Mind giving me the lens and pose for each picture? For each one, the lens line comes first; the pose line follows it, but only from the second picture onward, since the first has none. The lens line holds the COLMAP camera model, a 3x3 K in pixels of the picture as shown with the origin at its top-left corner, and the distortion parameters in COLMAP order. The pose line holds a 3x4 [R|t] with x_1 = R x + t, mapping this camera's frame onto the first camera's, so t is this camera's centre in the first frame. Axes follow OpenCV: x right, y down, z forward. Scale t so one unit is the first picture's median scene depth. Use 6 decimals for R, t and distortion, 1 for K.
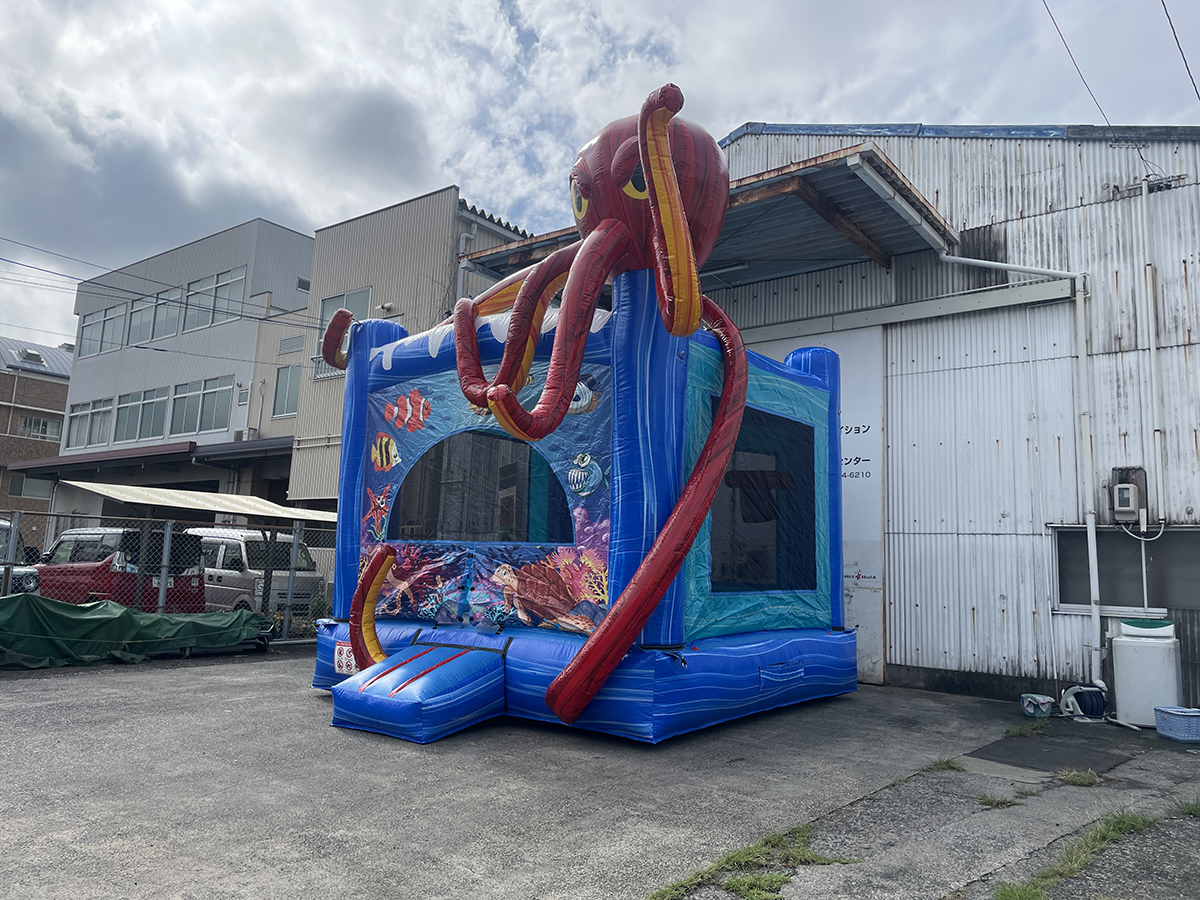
lens RADIAL K [[917.5, 0, 600.5], [0, 917.5, 436.3], [0, 0, 1]] dist [0.090709, -0.119199]
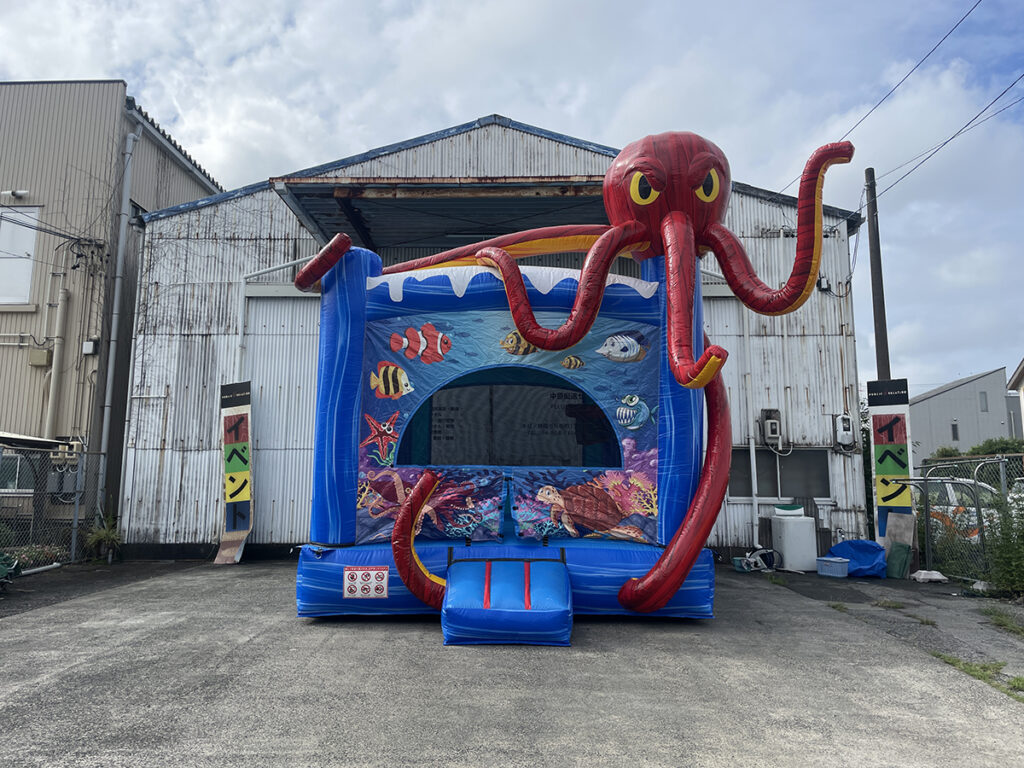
lens RADIAL K [[783.0, 0, 512.4], [0, 783.0, 372.3], [0, 0, 1]] dist [0.090709, -0.119199]
pose [[0.798440, 0.052185, 0.599809, -0.539454], [-0.065458, 0.997855, 0.000320, -0.000931], [-0.598506, -0.039518, 0.800143, 0.174597]]
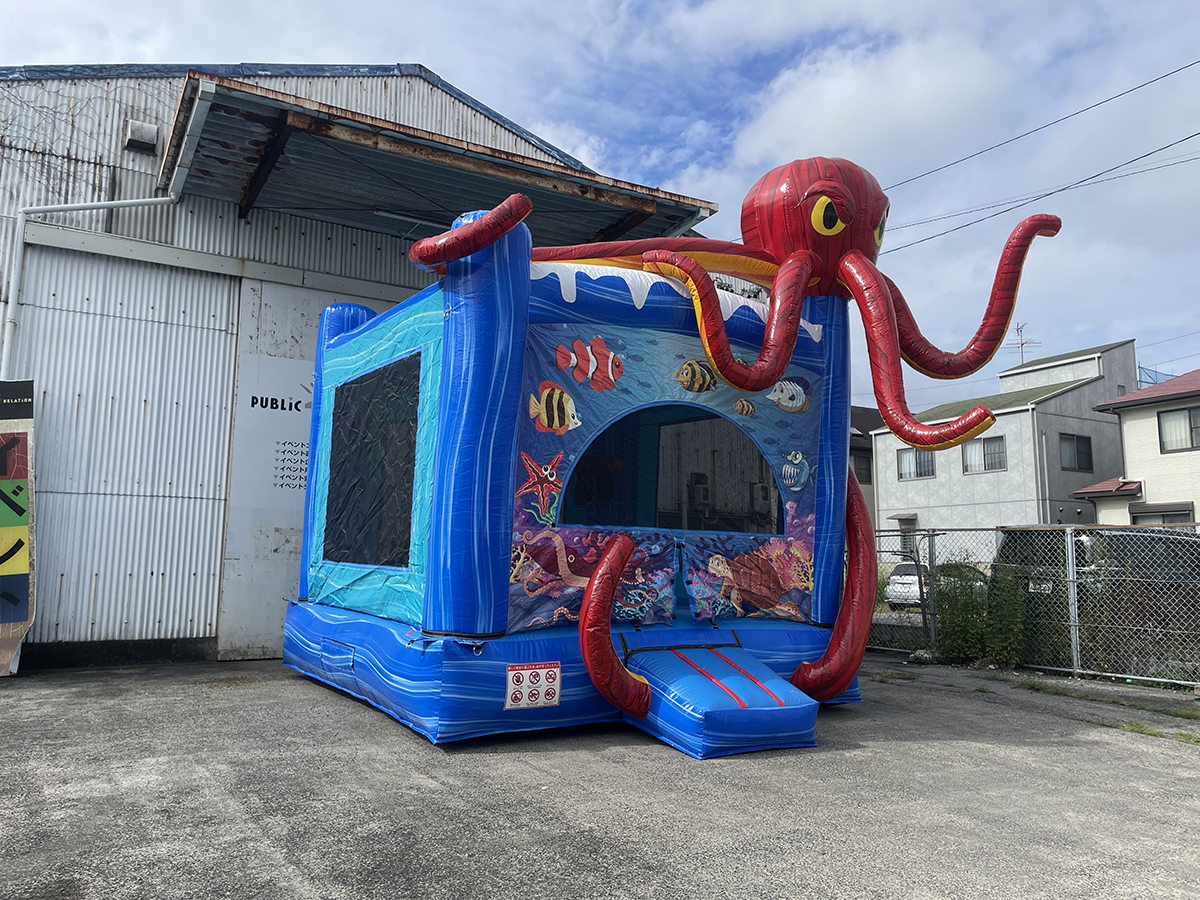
lens RADIAL K [[917.5, 0, 600.5], [0, 917.5, 436.3], [0, 0, 1]] dist [0.090709, -0.119199]
pose [[0.359454, 0.092845, 0.928533, -0.757466], [-0.139967, 0.989146, -0.044722, 0.056340], [-0.922606, -0.113888, 0.368547, 0.563879]]
